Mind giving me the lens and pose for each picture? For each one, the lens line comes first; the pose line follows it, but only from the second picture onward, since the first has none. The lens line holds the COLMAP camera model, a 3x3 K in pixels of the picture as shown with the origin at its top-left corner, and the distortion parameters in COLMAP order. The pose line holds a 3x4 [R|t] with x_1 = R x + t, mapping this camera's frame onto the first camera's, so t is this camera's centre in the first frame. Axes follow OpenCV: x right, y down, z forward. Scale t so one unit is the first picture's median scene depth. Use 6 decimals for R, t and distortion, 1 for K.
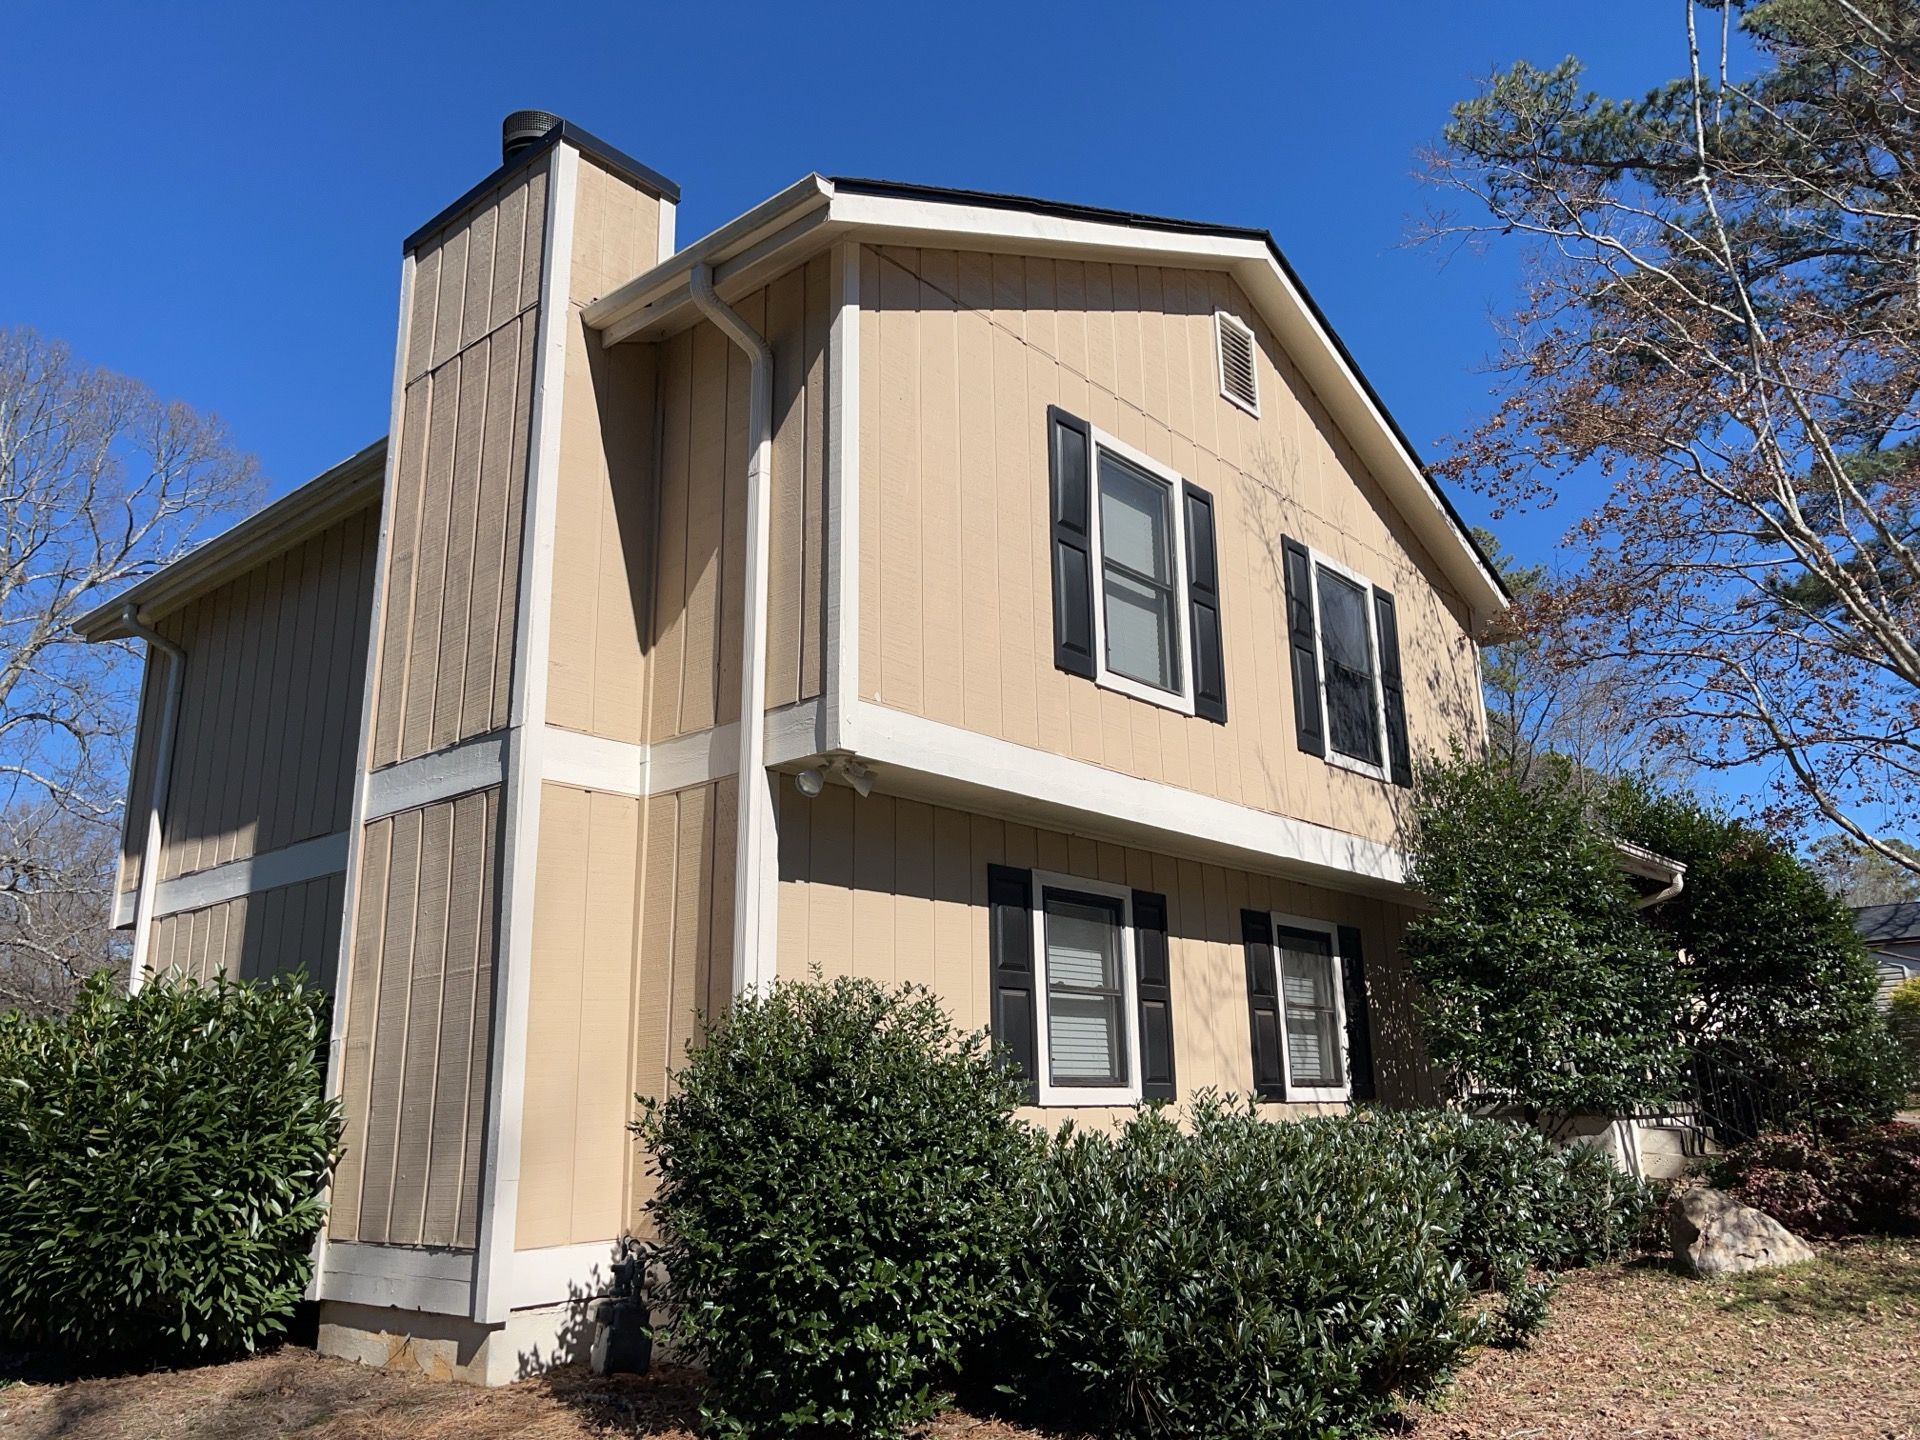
lens RADIAL K [[1490.1, 0, 957.7], [0, 1490.1, 722.2], [0, 0, 1]] dist [0.025249, -0.010753]
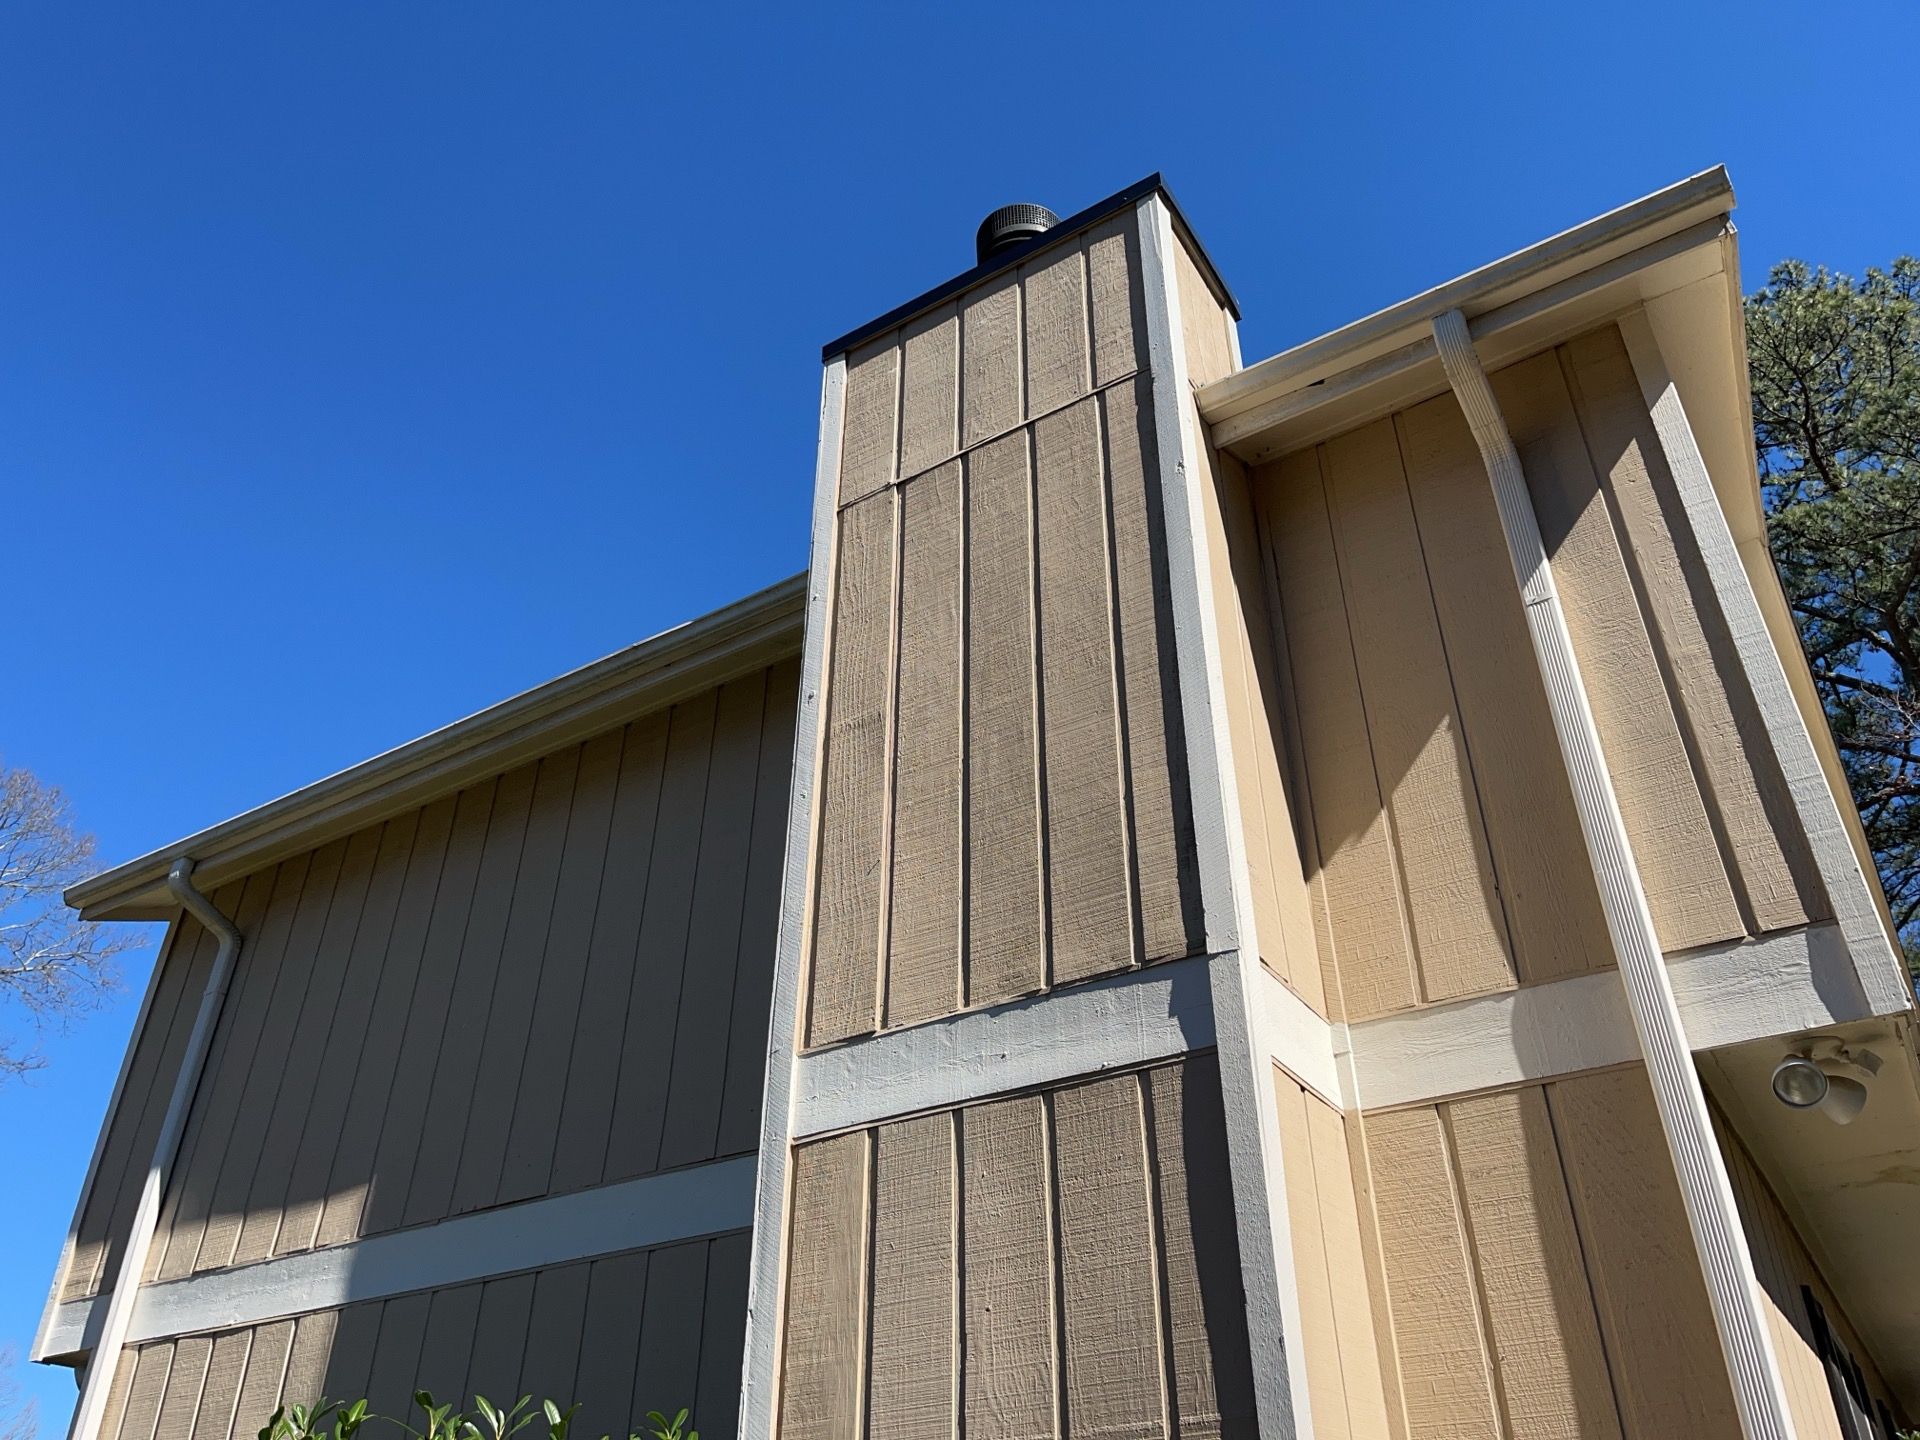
lens RADIAL K [[1469.6, 0, 954.8], [0, 1469.6, 703.8], [0, 0, 1]] dist [0.035877, -0.038690]
pose [[0.988342, 0.098831, 0.115816, -0.415888], [-0.054854, 0.940738, -0.334668, 0.094189], [-0.142028, 0.324413, 0.935192, 0.410850]]
